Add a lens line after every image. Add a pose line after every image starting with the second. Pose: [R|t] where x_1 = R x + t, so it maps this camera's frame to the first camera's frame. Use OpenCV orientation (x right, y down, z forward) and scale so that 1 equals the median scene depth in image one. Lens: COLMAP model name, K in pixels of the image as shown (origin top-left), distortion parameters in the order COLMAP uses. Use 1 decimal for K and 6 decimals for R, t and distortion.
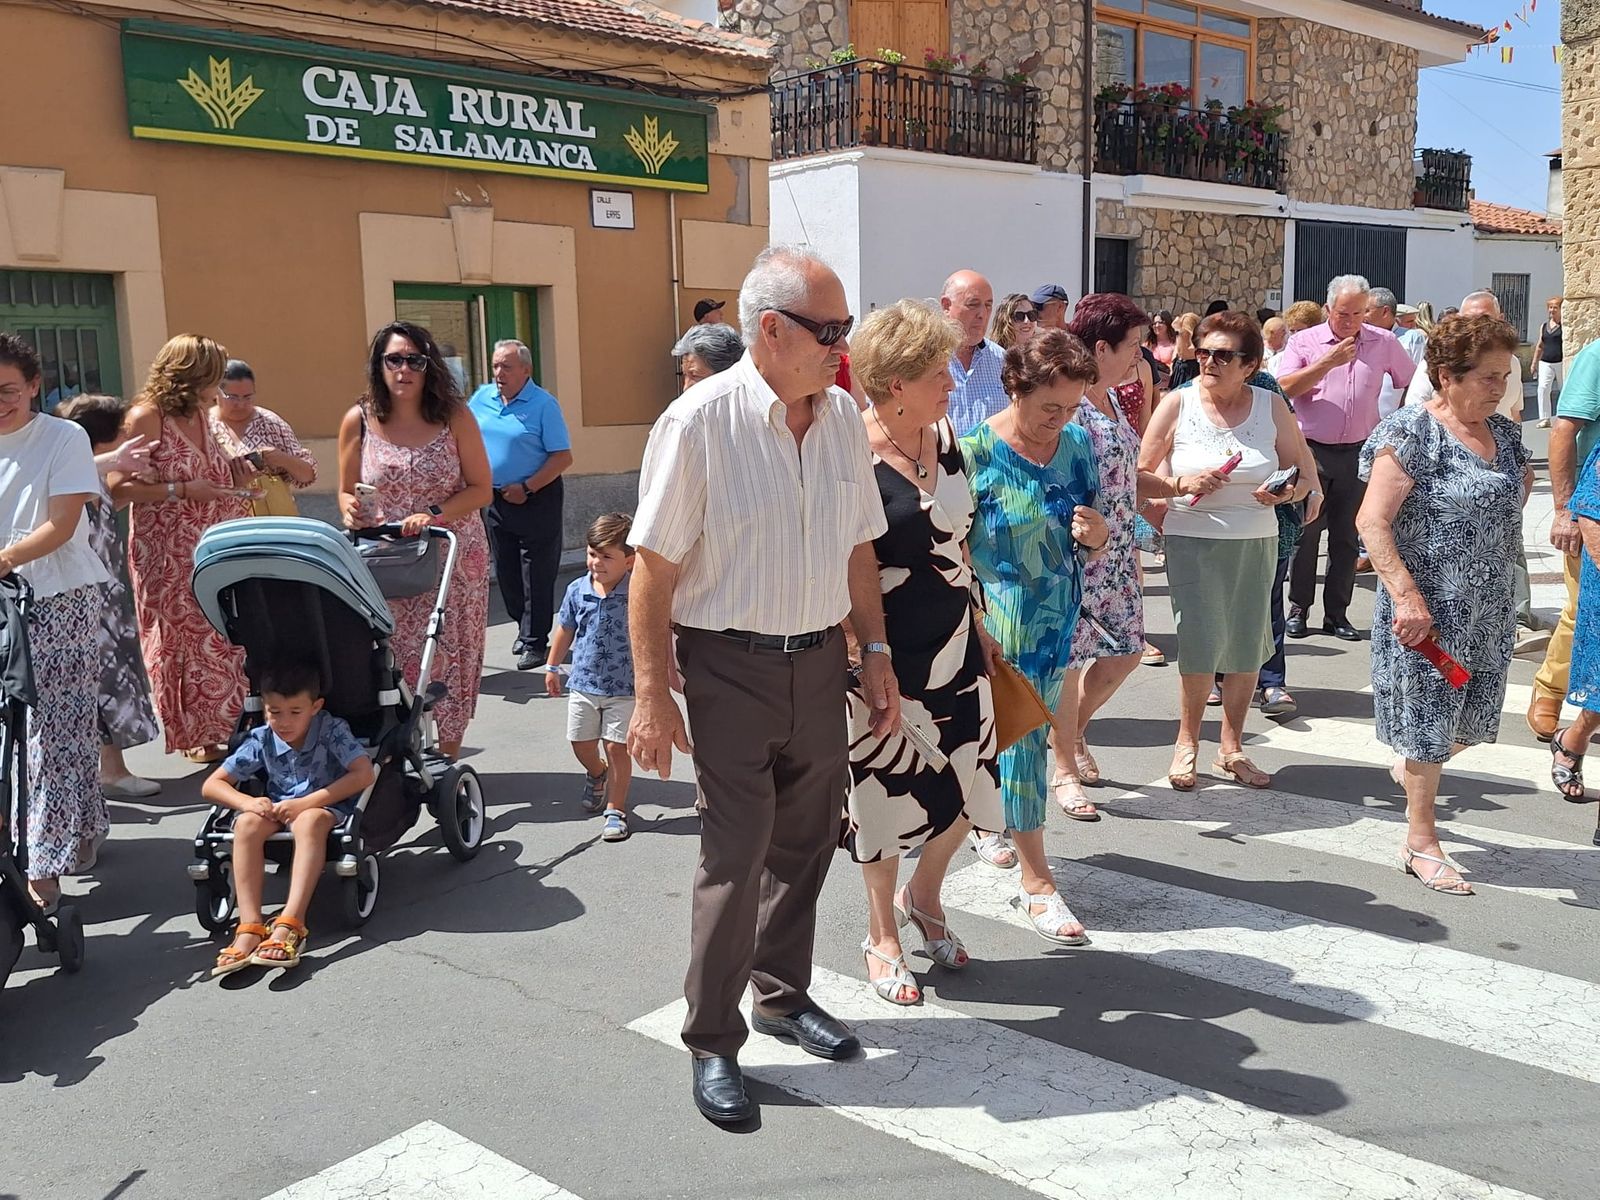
lens RADIAL K [[1621.9, 0, 820.1], [0, 1621.9, 576.7], [0, 0, 1]] dist [0.160178, -0.264225]
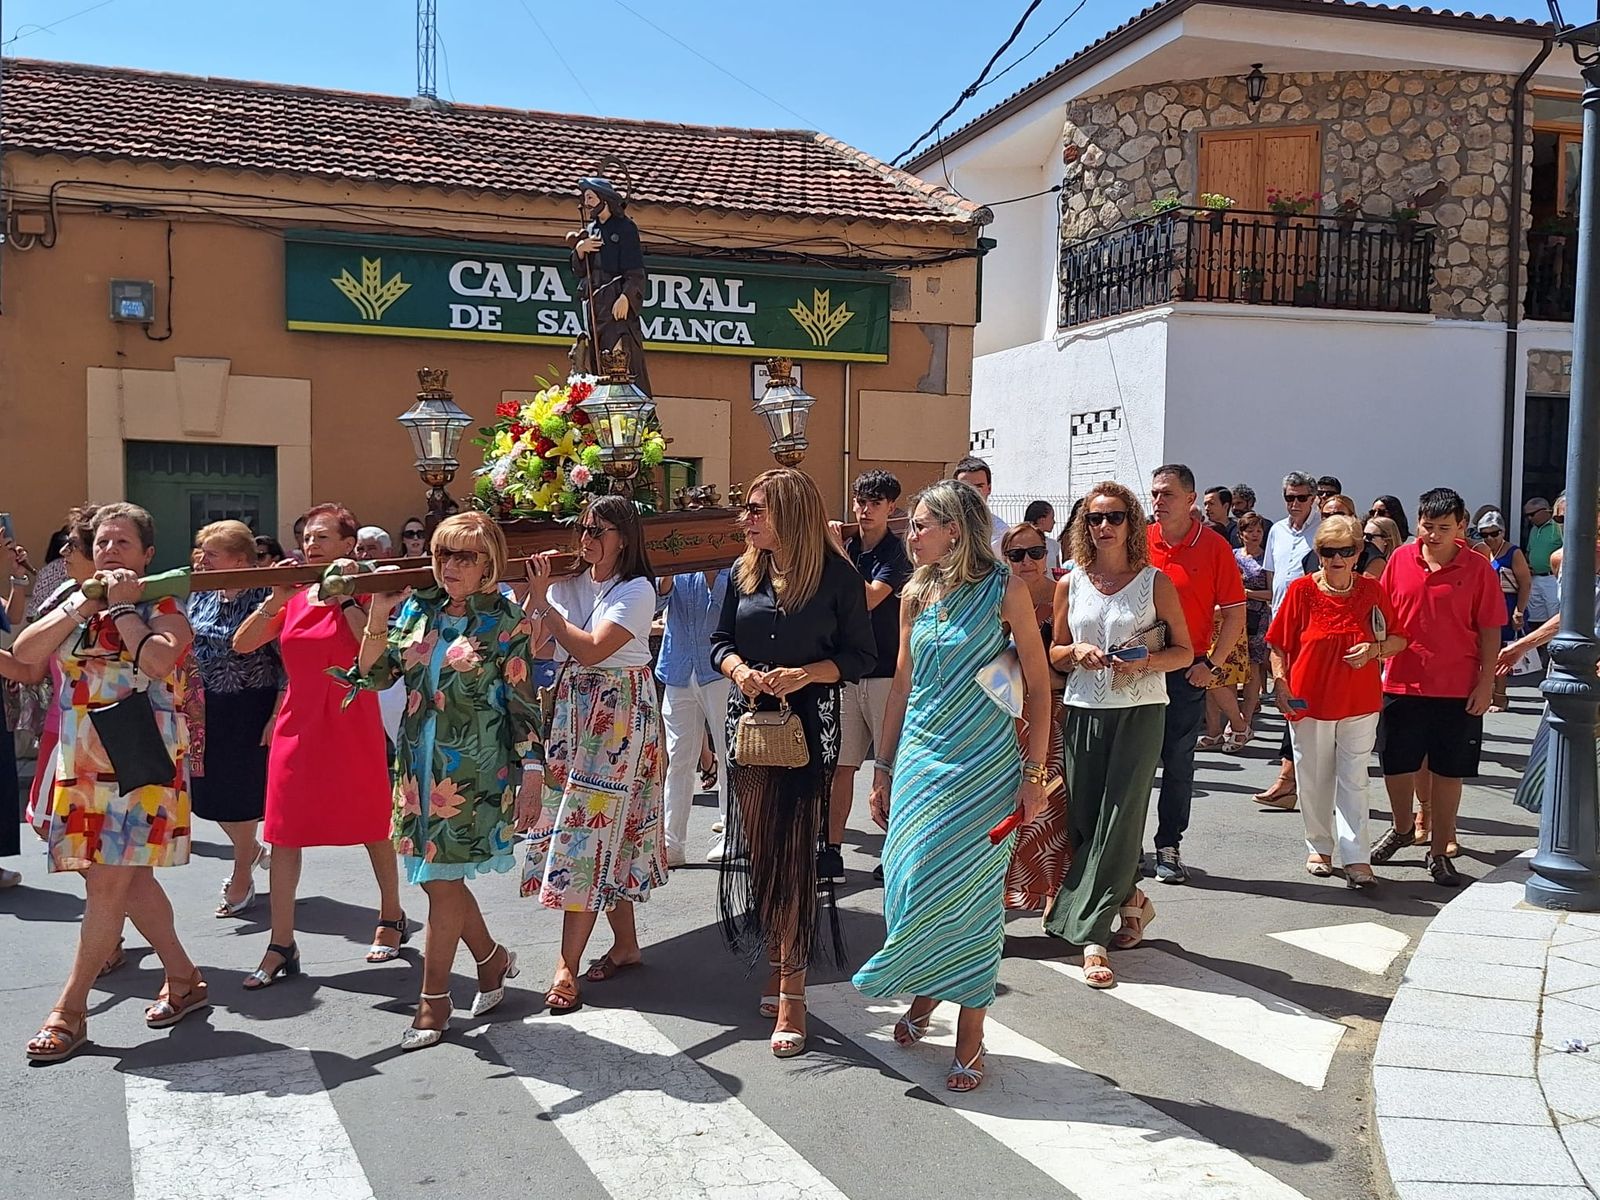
lens RADIAL K [[1735.6, 0, 742.3], [0, 1735.6, 598.3], [0, 0, 1]] dist [0.198685, -0.345594]
pose [[0.883386, 0.053994, -0.465525, 0.370105], [-0.090472, 0.994303, -0.056356, -0.034545], [0.459830, 0.091902, 0.883239, 0.074515]]
